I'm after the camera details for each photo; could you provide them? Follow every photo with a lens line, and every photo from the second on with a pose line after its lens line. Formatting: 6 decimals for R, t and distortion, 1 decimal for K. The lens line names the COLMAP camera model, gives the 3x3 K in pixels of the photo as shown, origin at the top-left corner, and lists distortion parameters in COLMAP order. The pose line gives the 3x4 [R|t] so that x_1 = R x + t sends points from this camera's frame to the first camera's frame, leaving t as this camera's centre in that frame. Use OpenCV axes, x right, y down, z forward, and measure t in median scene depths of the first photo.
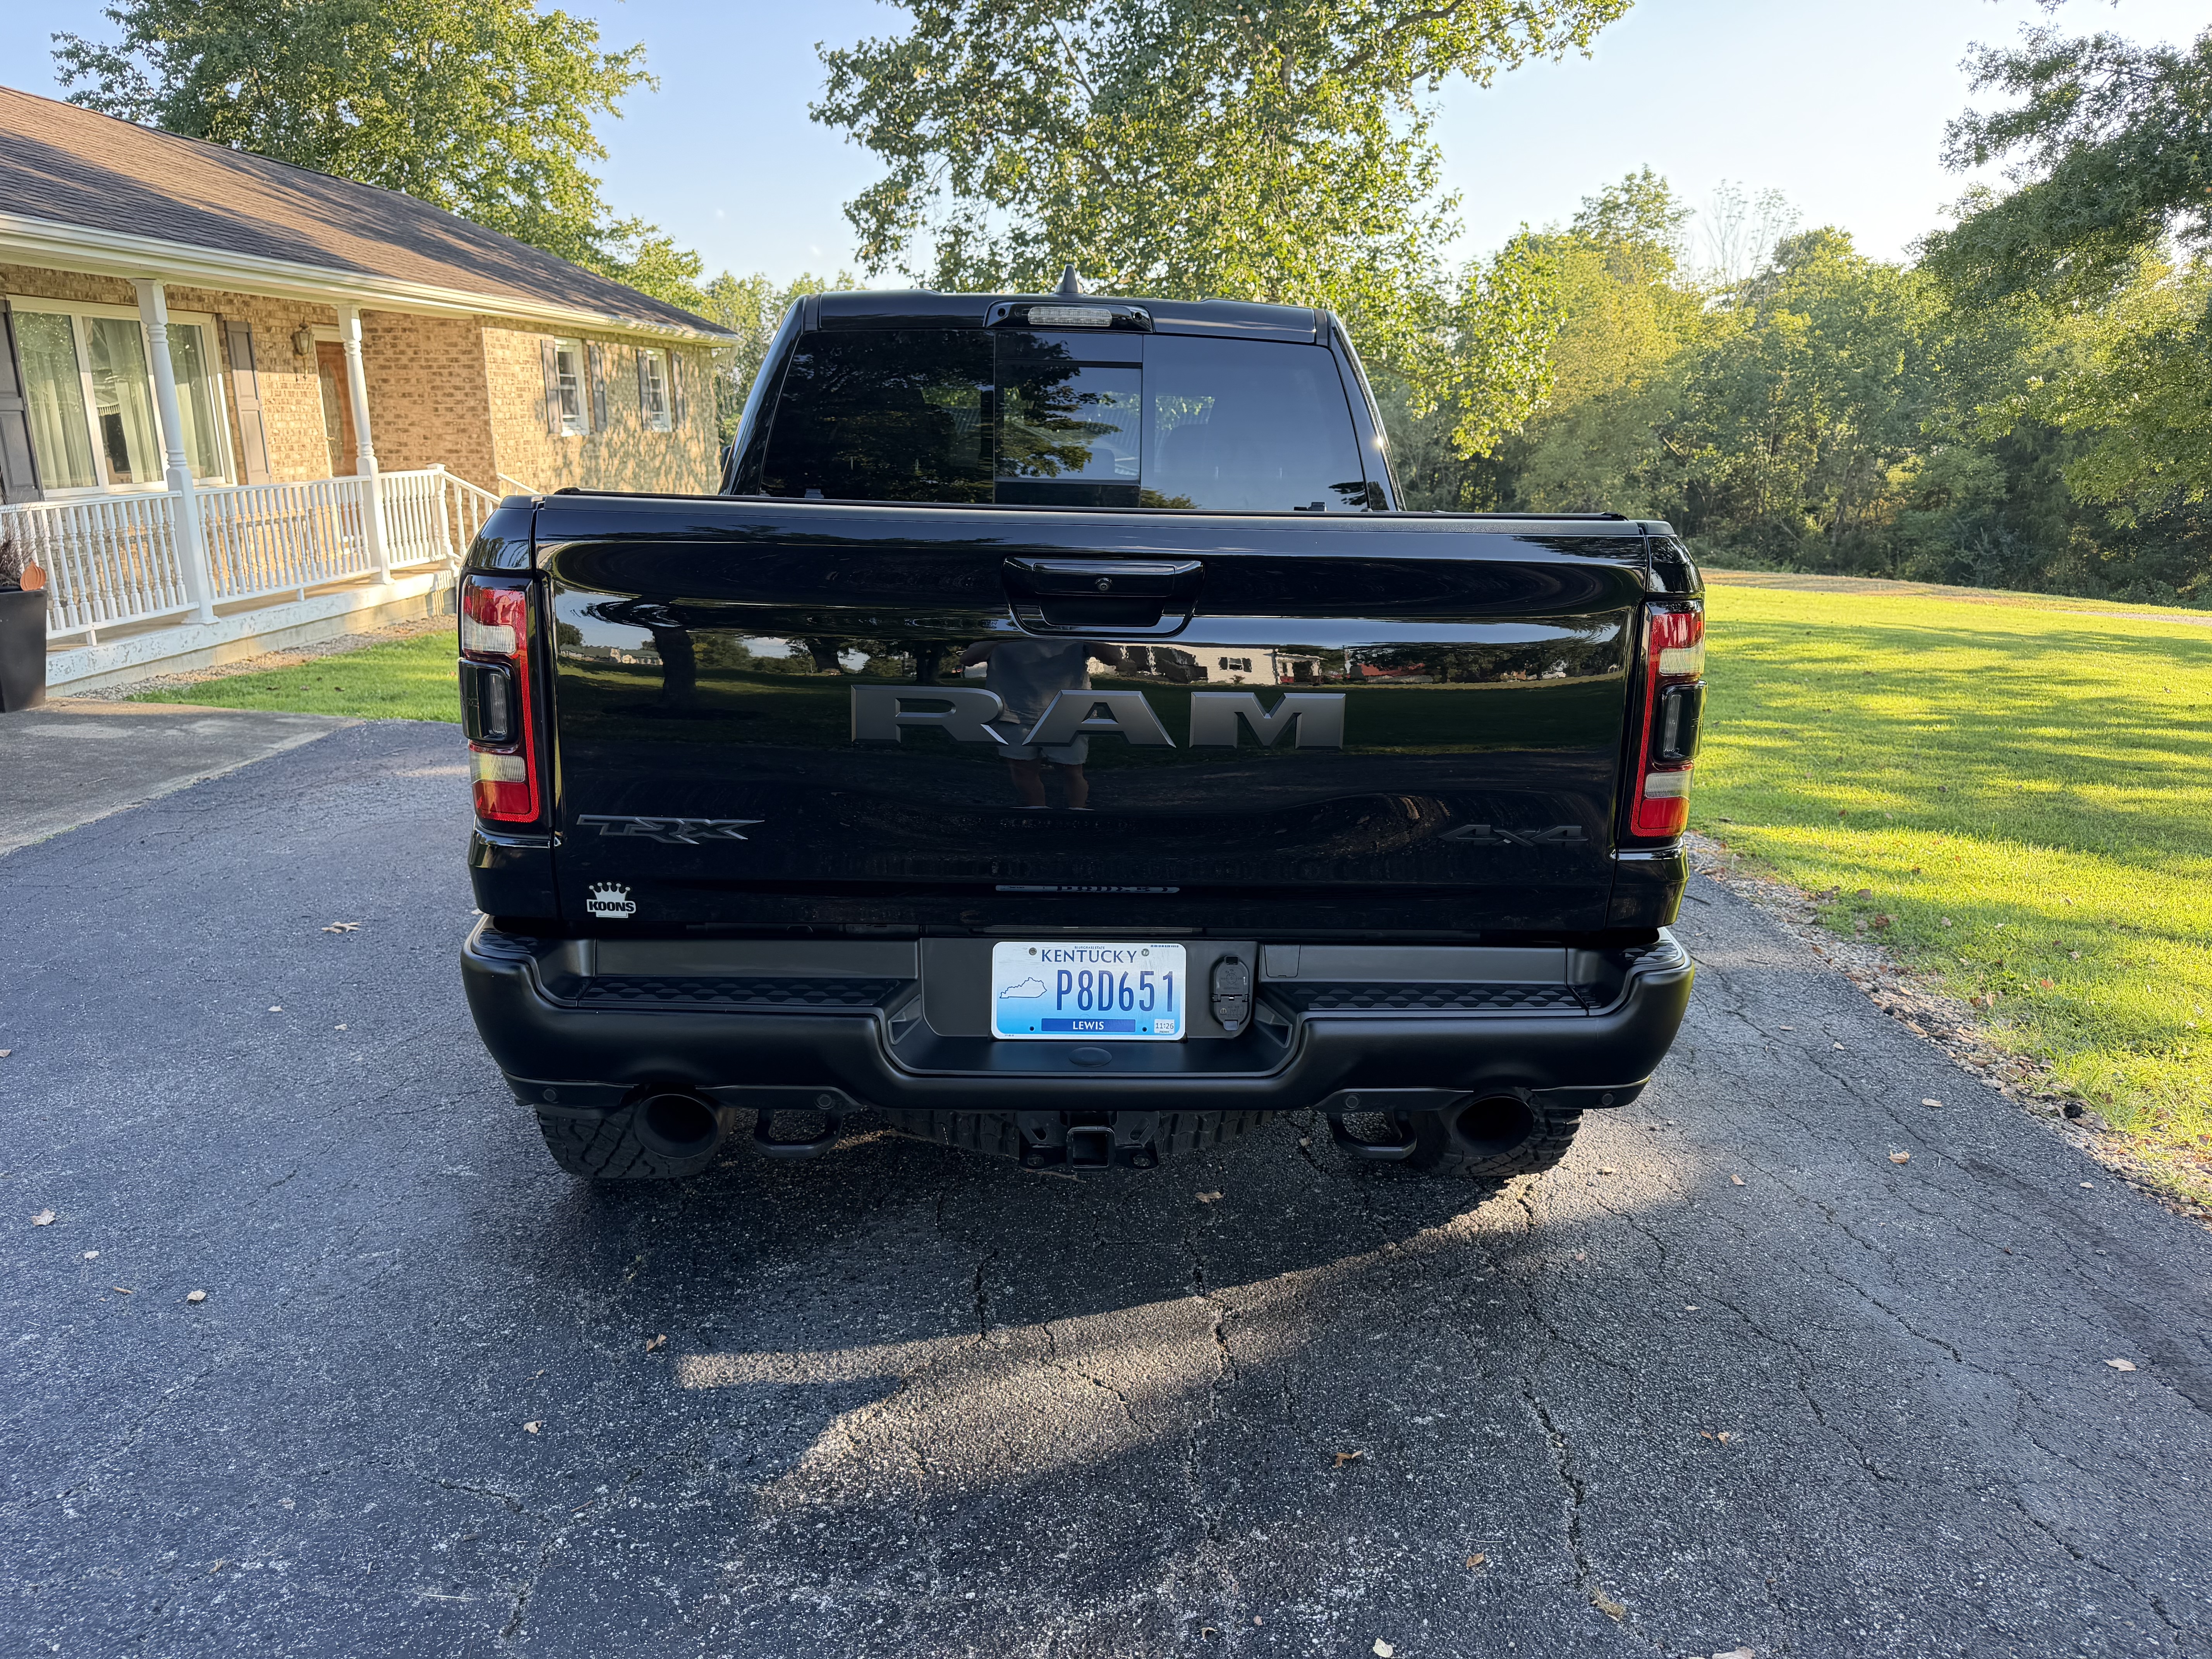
lens RADIAL K [[1576.1, 0, 1106.2], [0, 1576.1, 853.2], [0, 0, 1]] dist [0.003982, -0.013521]
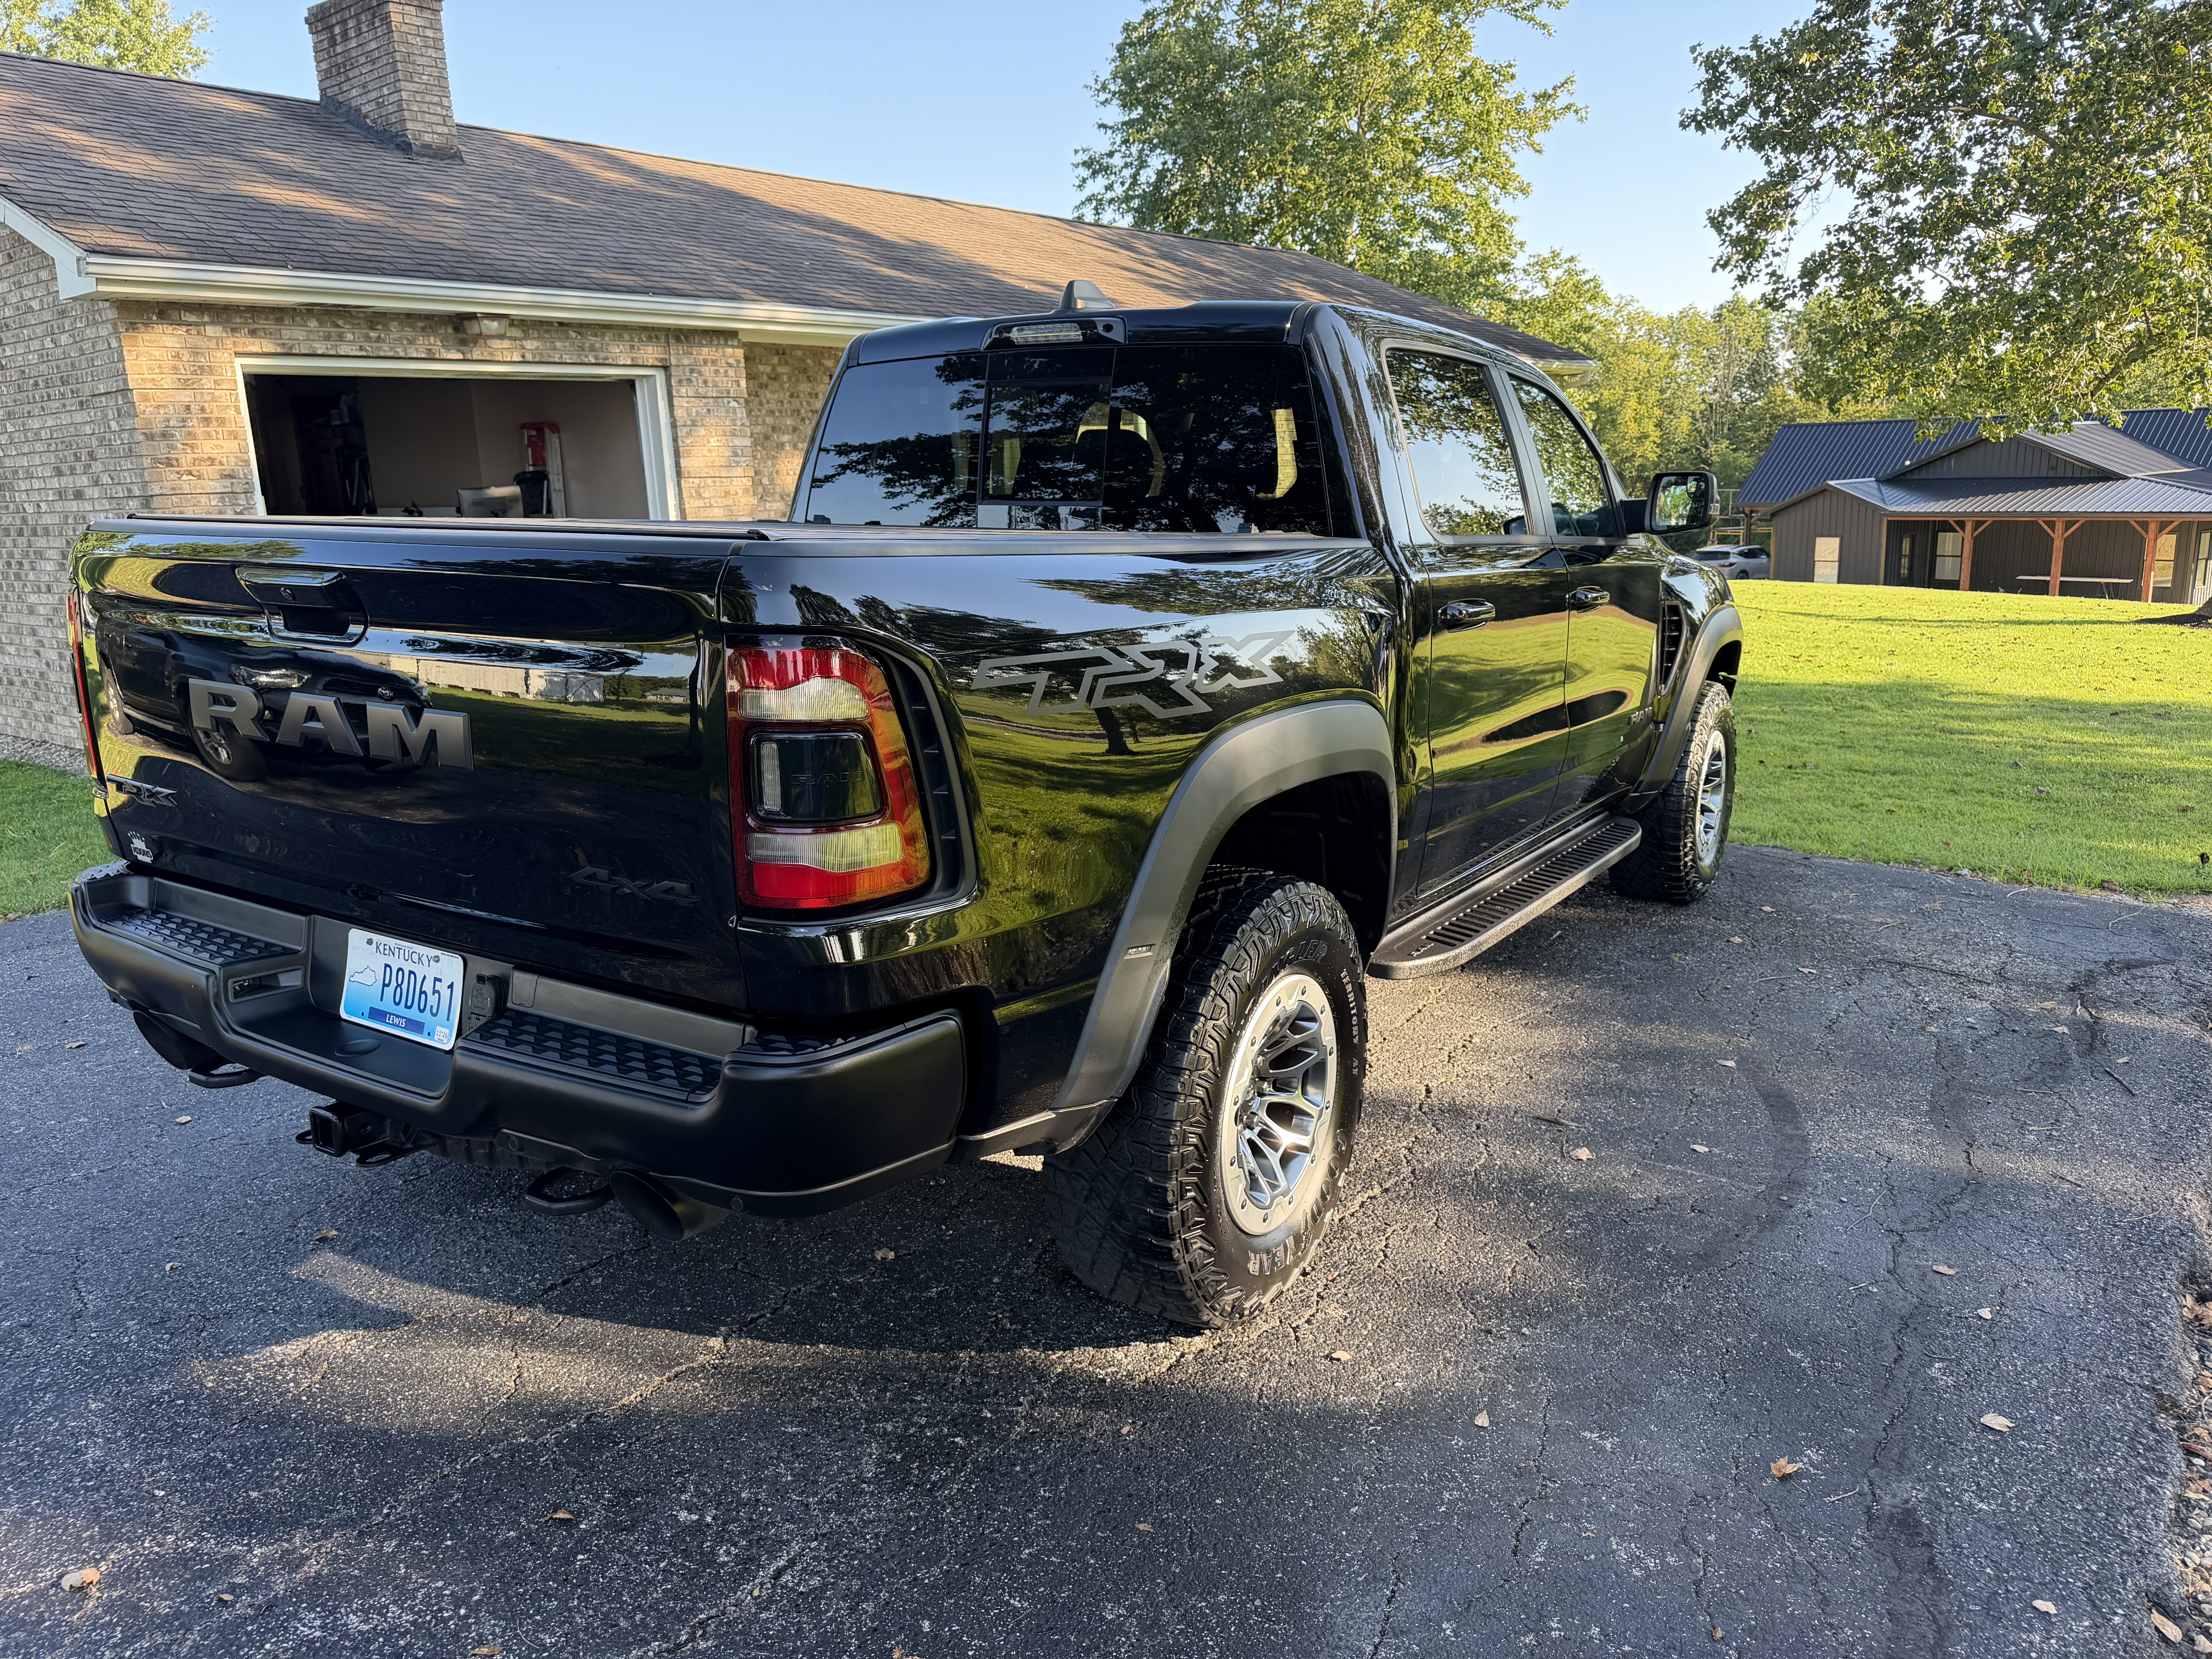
lens RADIAL K [[1576.1, 0, 1130.0], [0, 1576.1, 864.3], [0, 0, 1]] dist [0.003982, -0.013521]
pose [[0.815670, 0.111495, -0.567671, 0.131413], [-0.118584, 0.992640, 0.024572, -0.010465], [0.566233, 0.047273, 0.822889, 0.055217]]
